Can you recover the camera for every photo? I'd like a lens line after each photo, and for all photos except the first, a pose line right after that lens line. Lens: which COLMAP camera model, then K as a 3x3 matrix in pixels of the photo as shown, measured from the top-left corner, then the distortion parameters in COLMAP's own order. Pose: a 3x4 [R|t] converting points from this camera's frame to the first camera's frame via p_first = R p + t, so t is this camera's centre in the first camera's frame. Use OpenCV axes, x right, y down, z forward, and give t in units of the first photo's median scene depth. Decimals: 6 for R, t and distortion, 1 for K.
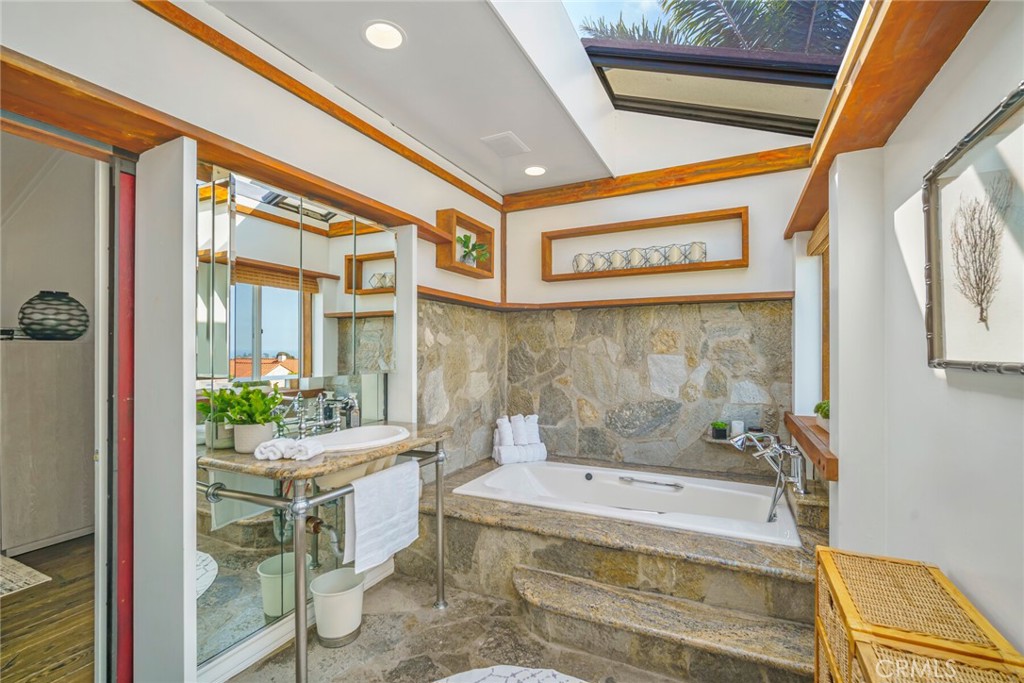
lens RADIAL K [[449.7, 0, 508.8], [0, 449.7, 339.1], [0, 0, 1]] dist [-0.008961, 0.000598]
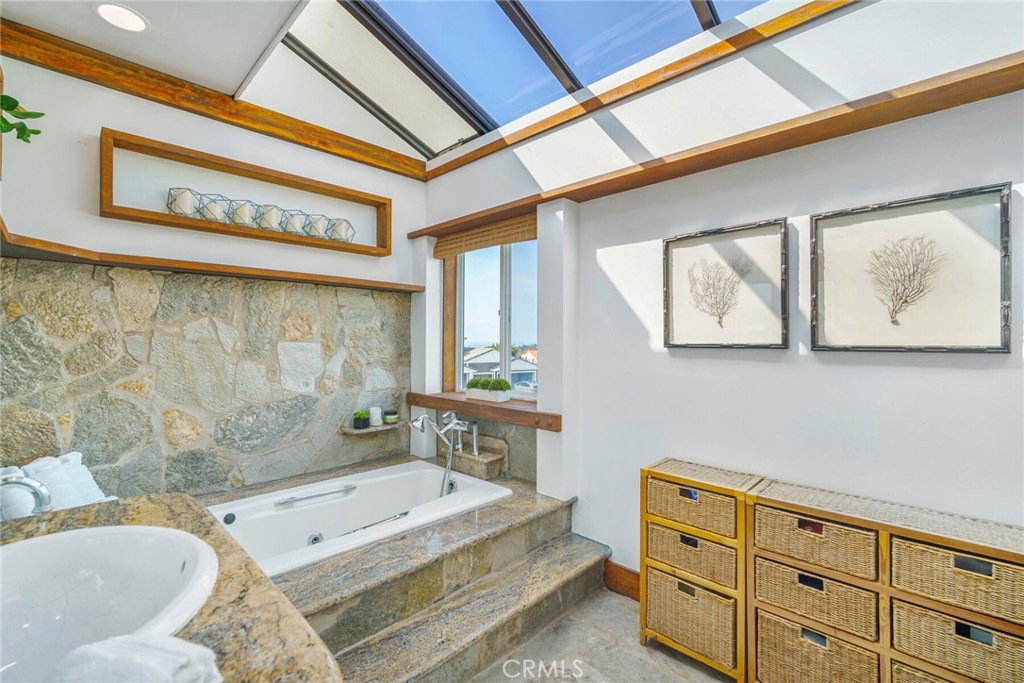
lens RADIAL K [[449.7, 0, 508.8], [0, 449.7, 339.1], [0, 0, 1]] dist [-0.008961, 0.000598]
pose [[0.313307, 0.006223, 0.949632, -0.334334], [-0.026630, 0.999643, 0.002235, 0.016841], [-0.949278, -0.025989, 0.313361, 0.373240]]
